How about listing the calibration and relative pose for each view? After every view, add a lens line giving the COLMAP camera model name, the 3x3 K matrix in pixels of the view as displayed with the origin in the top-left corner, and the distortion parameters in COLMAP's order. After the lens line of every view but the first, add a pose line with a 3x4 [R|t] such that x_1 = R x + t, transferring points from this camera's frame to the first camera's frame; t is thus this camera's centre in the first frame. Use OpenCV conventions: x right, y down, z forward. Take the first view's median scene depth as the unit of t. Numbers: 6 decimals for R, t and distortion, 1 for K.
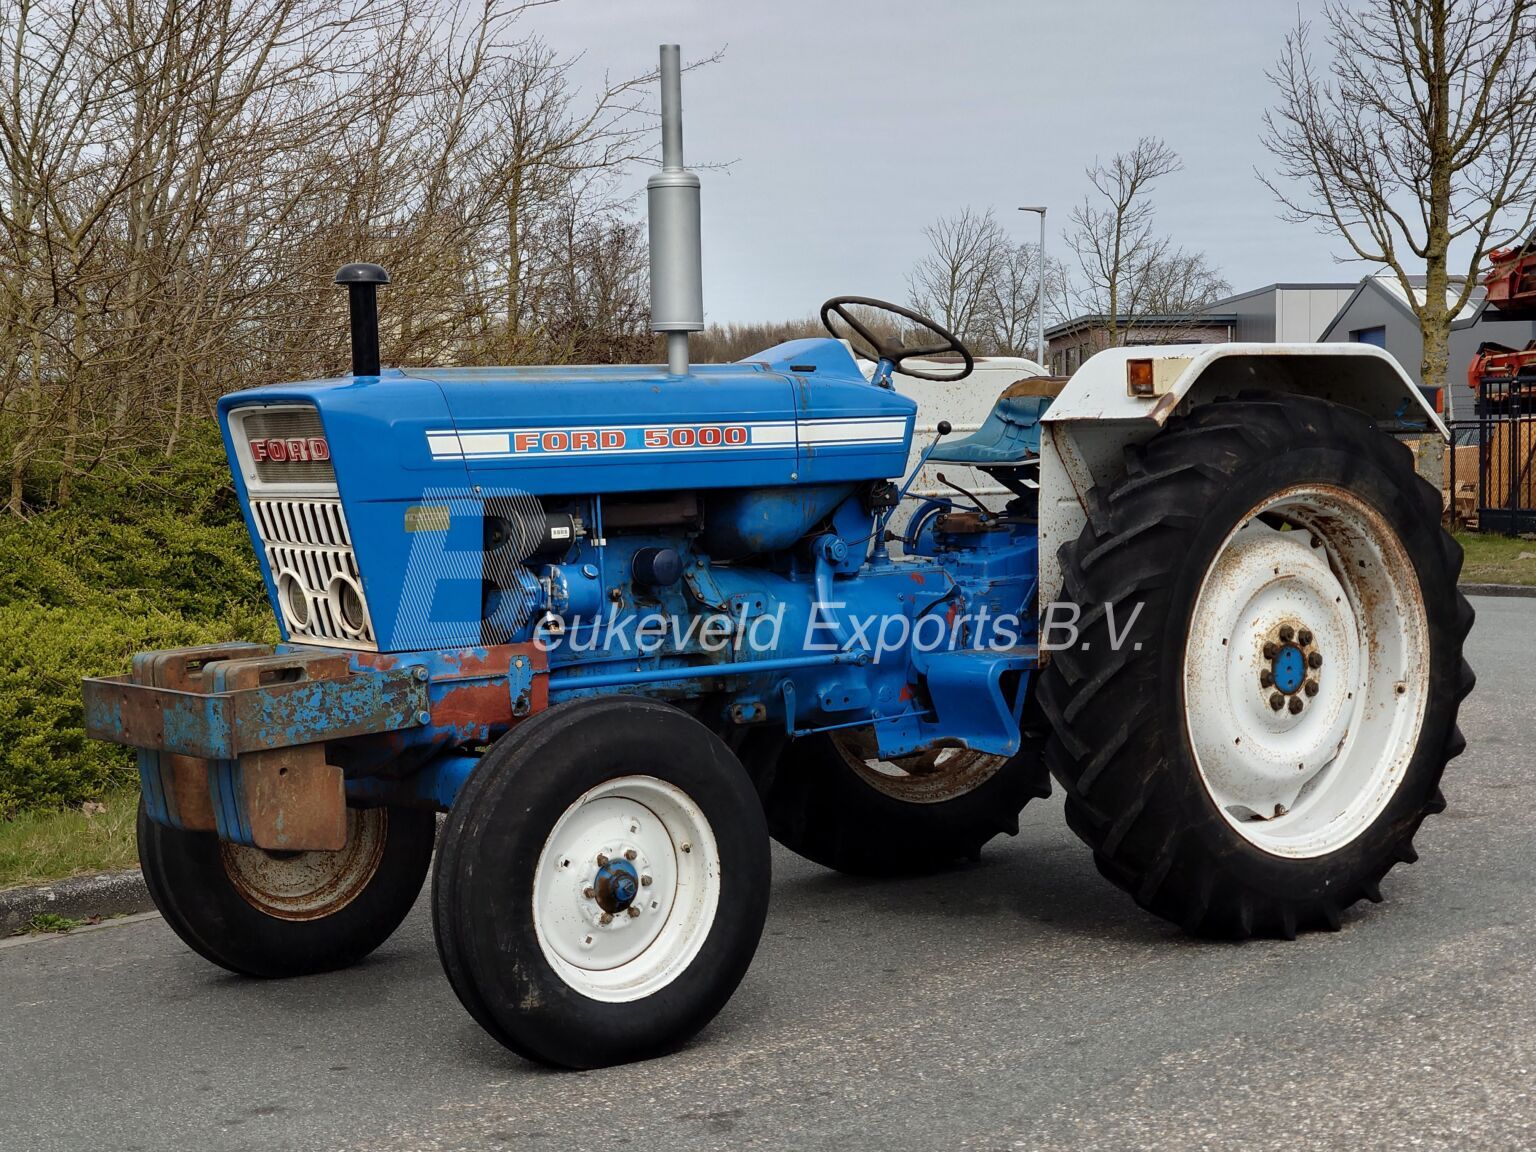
lens RADIAL K [[2804.7, 0, 771.8], [0, 2804.7, 571.6], [0, 0, 1]] dist [-0.014002, 0.000000]
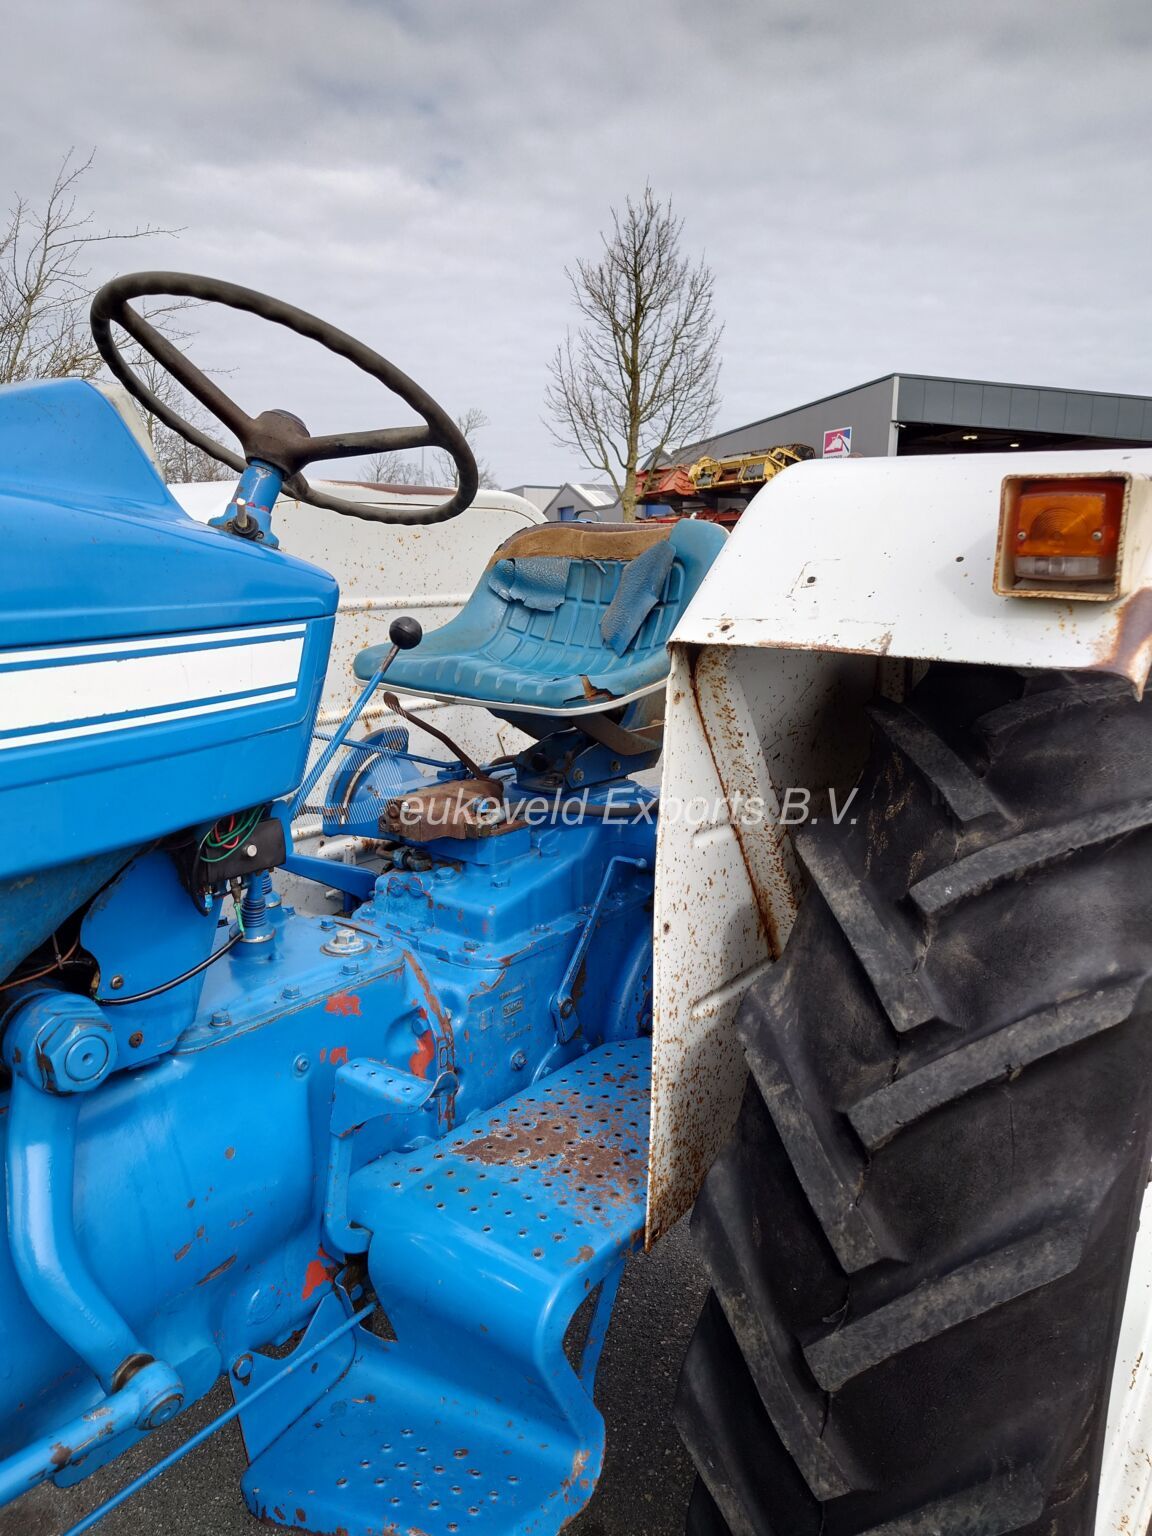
lens RADIAL K [[1173.9, 0, 575.8], [0, 1173.9, 768.6], [0, 0, 1]] dist [-0.007067, -0.000165]
pose [[0.973349, -0.010638, 0.229082, 0.043869], [-0.020426, 0.990932, 0.132803, -0.053541], [-0.228417, -0.133943, 0.964305, 0.791716]]
